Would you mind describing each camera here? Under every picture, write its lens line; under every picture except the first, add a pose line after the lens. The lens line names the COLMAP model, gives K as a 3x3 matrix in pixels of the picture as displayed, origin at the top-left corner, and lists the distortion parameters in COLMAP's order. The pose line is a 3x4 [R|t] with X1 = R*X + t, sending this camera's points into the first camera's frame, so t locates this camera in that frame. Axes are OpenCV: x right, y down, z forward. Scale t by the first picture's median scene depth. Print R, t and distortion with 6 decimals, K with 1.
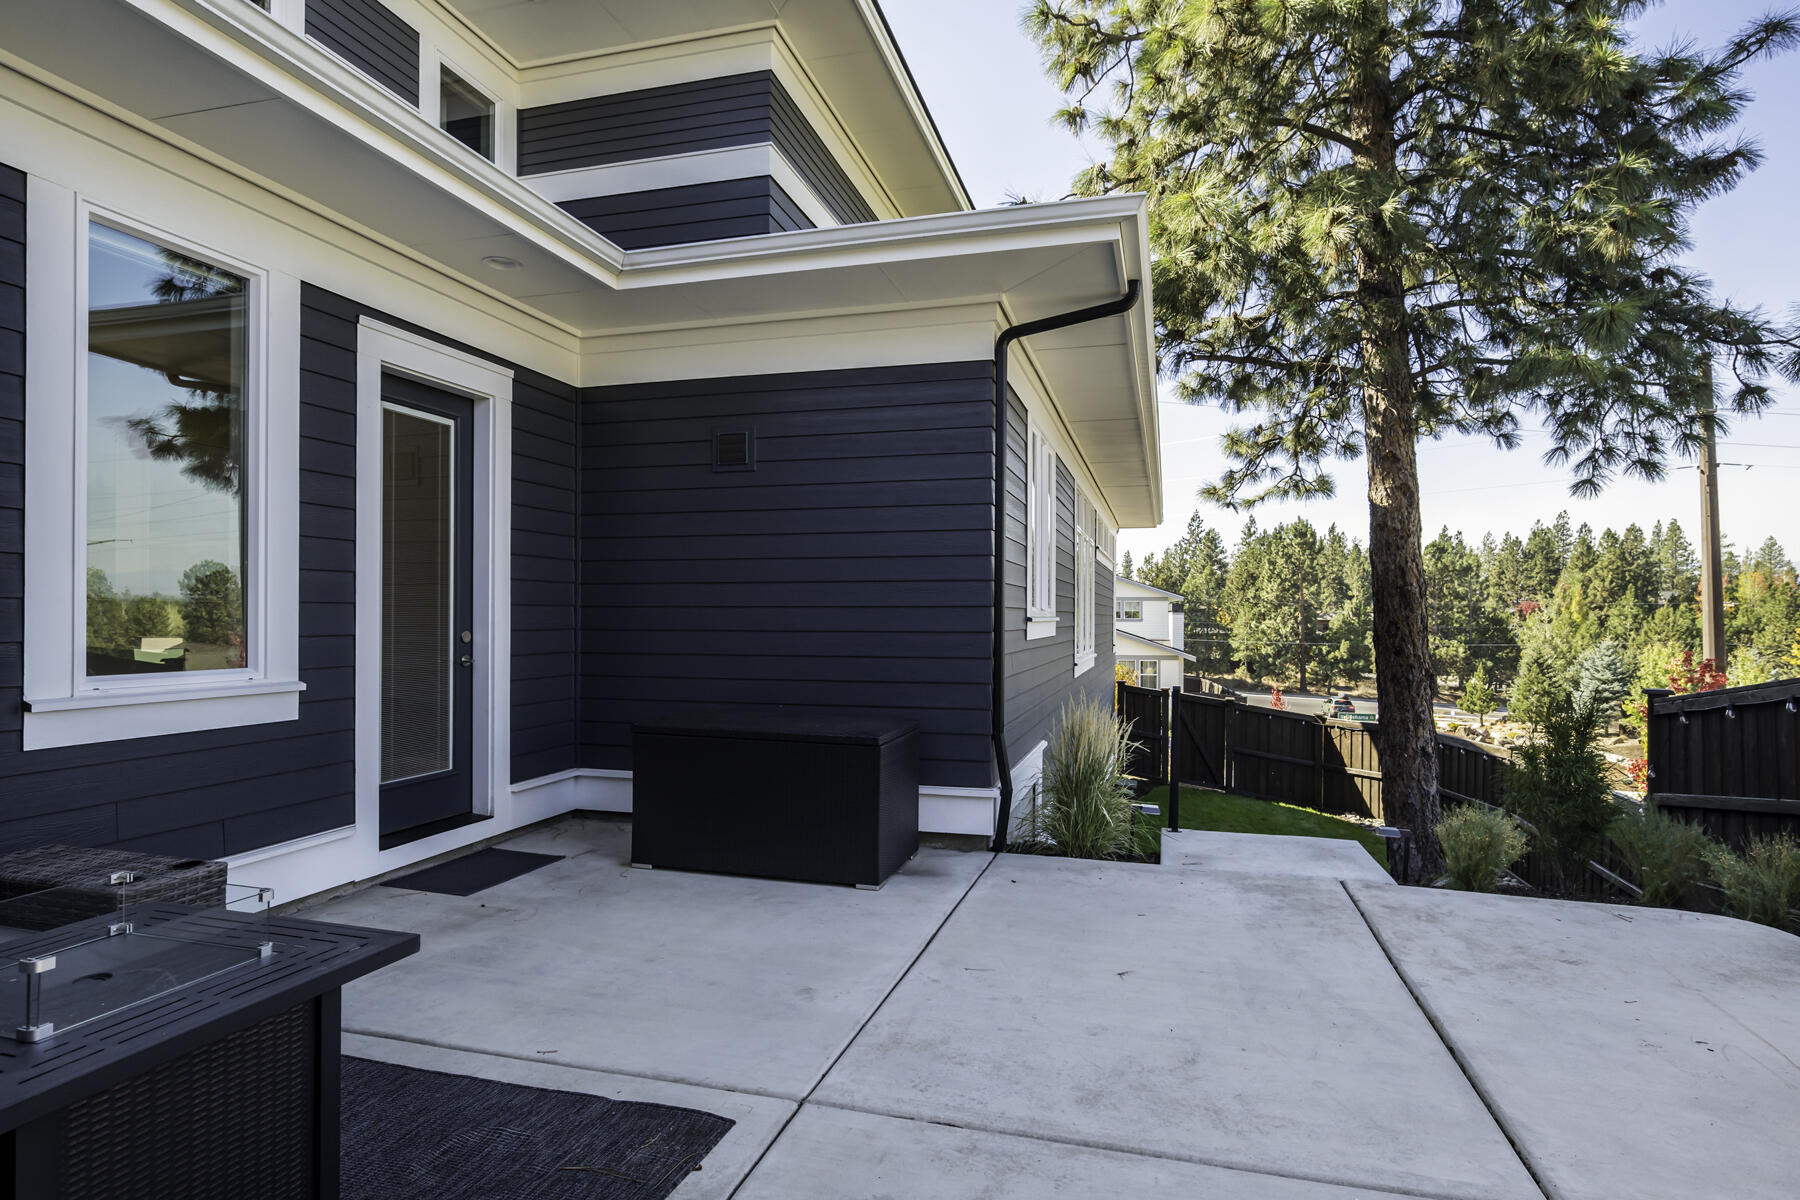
lens RADIAL K [[950.9, 0, 902.6], [0, 950.9, 616.2], [0, 0, 1]] dist [-0.011440, 0.002202]
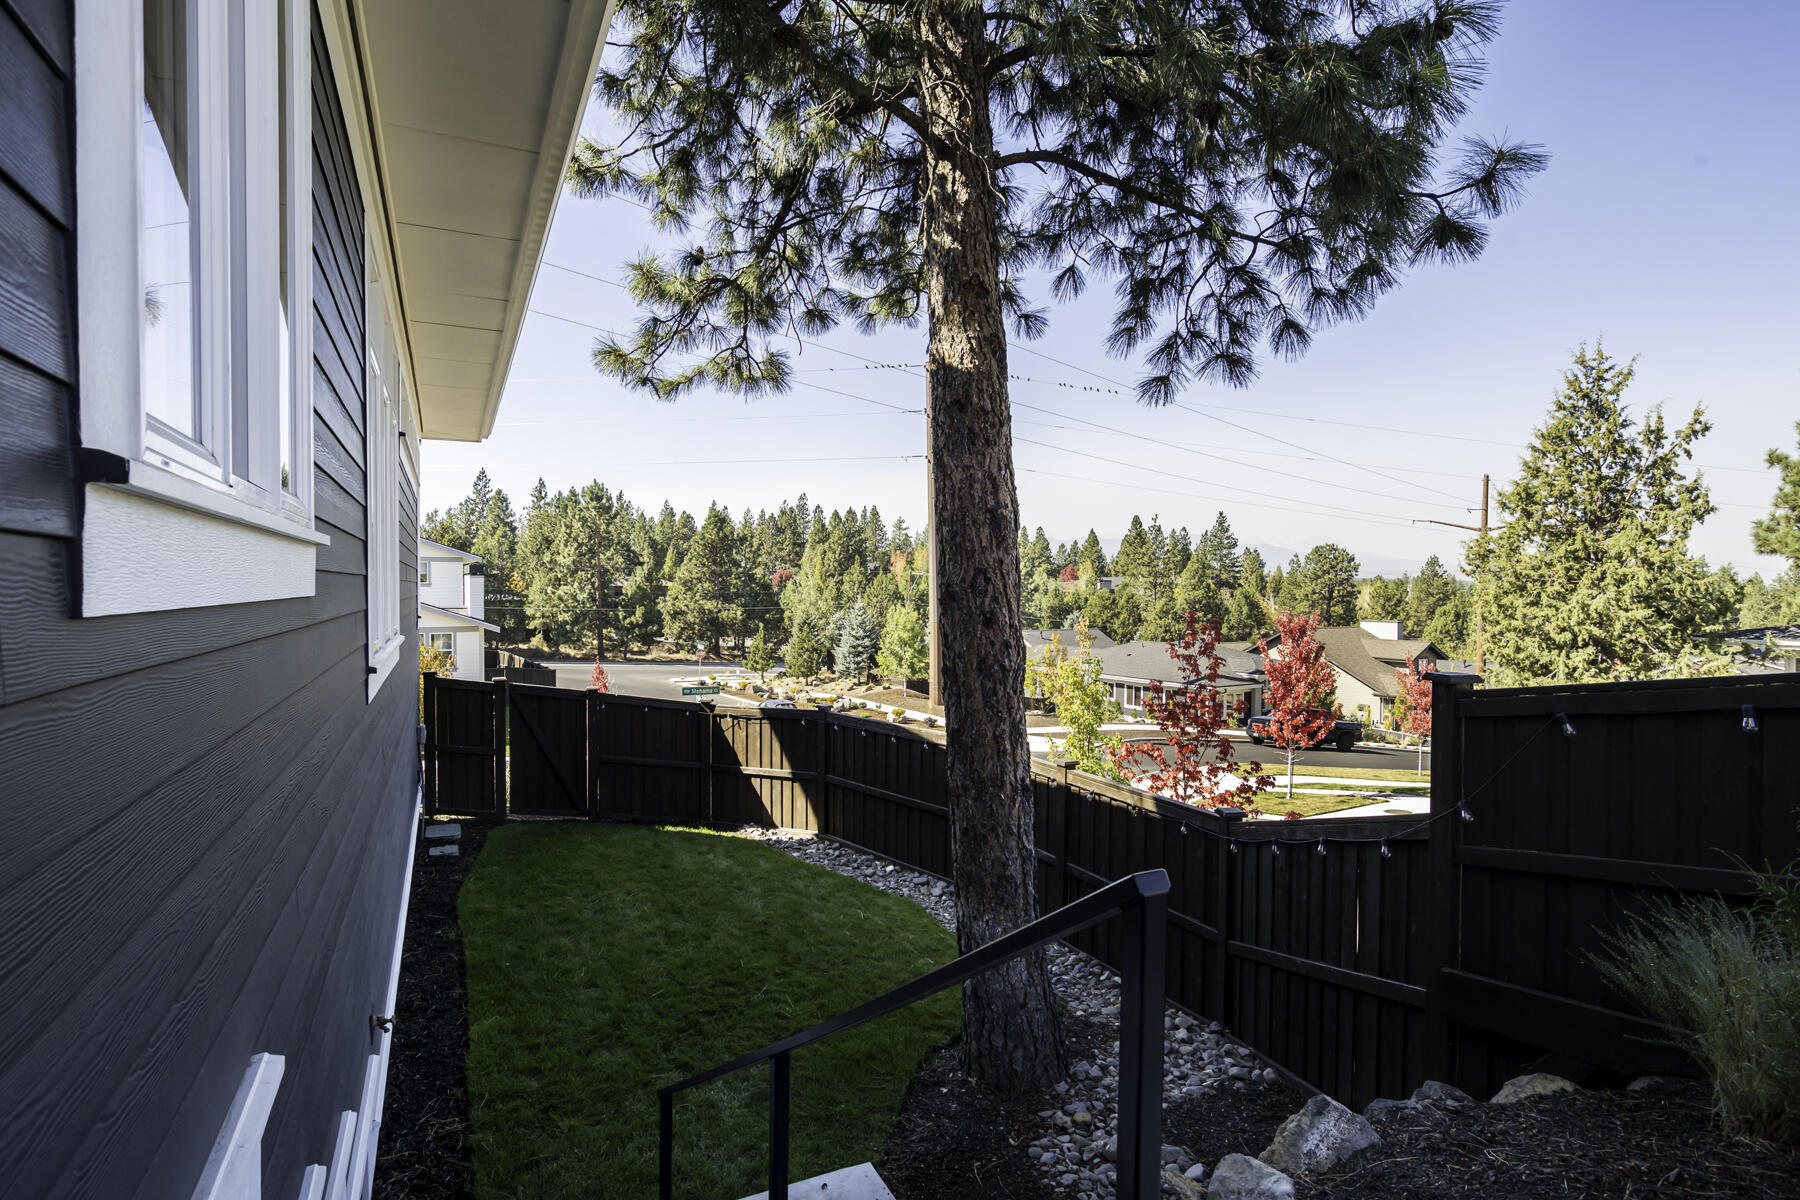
lens RADIAL K [[901.6, 0, 841.2], [0, 901.6, 600.6], [0, 0, 1]] dist [-0.000102, 0.000563]
pose [[0.770198, -0.011484, 0.637701, 0.109459], [0.000108, 0.999840, 0.017875, 0.017181], [-0.637805, -0.013699, 0.770076, 0.704543]]
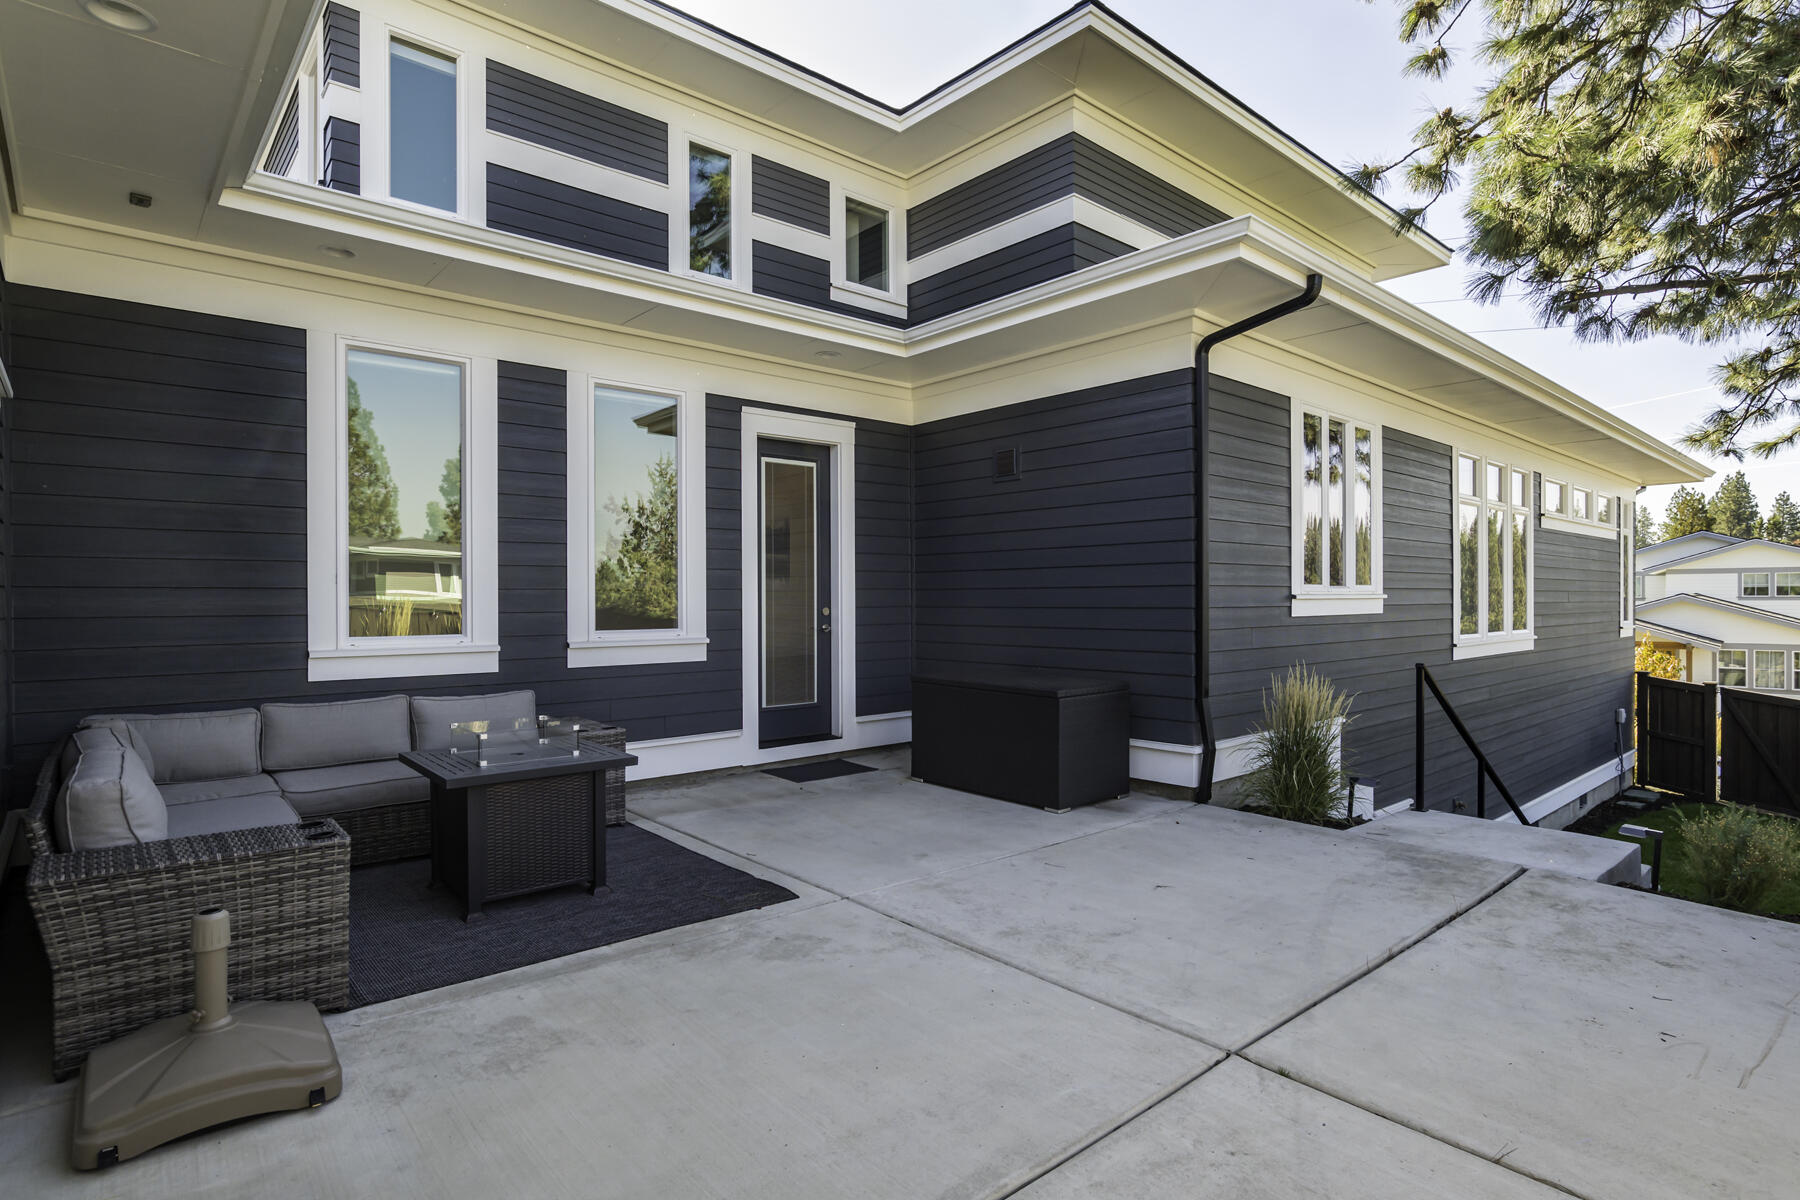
lens RADIAL K [[901.6, 0, 841.2], [0, 901.6, 600.6], [0, 0, 1]] dist [-0.000102, 0.000563]
pose [[0.818749, -0.004885, -0.574130, 0.247875], [0.006865, 0.999976, 0.001282, 0.002487], [0.574110, -0.004991, 0.818763, -0.080001]]
